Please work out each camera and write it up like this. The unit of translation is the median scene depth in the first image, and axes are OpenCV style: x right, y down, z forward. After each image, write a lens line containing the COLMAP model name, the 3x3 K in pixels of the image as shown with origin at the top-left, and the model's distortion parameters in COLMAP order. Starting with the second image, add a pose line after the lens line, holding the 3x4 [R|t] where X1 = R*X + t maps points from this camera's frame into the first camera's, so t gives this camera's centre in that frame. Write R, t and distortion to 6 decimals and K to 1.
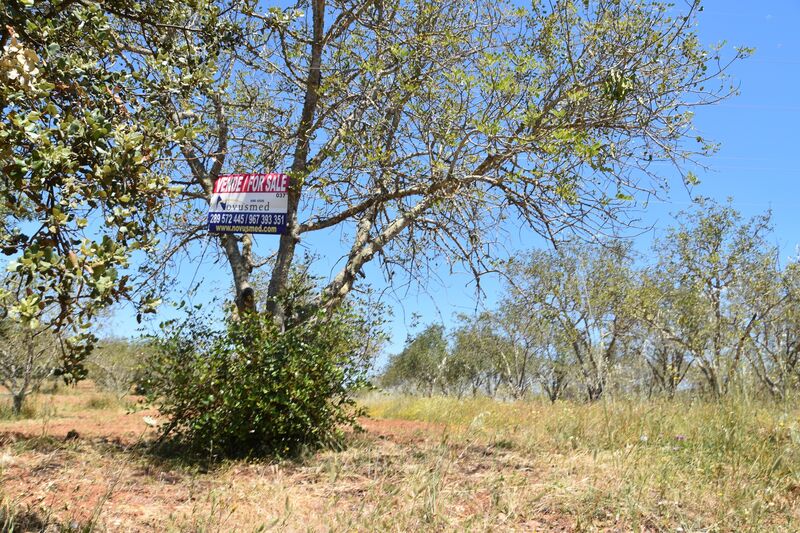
lens RADIAL K [[678.6, 0, 401.1], [0, 678.6, 265.3], [0, 0, 1]] dist [-0.069426, 0.018679]
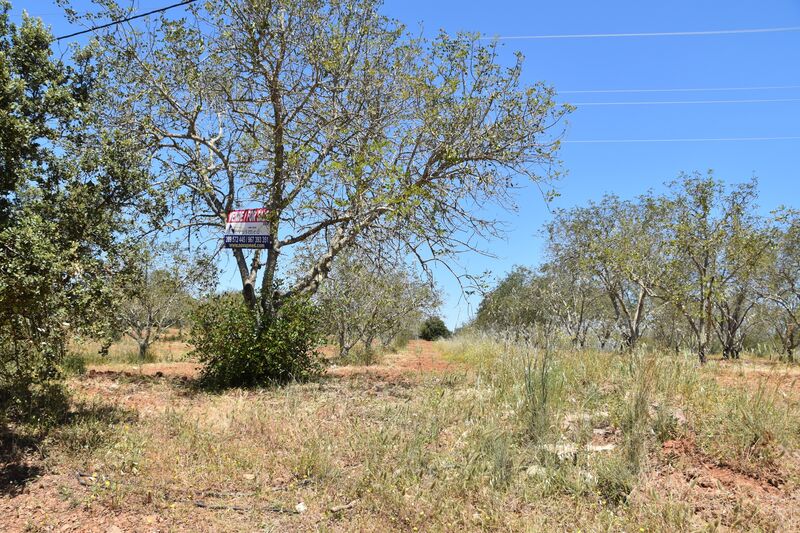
lens RADIAL K [[678.6, 0, 399.2], [0, 678.6, 268.0], [0, 0, 1]] dist [-0.069426, 0.018679]
pose [[0.984257, -0.021697, -0.175408, 0.392674], [0.037233, 0.995619, 0.085771, -0.122574], [0.172778, -0.090952, 0.980752, -0.486586]]
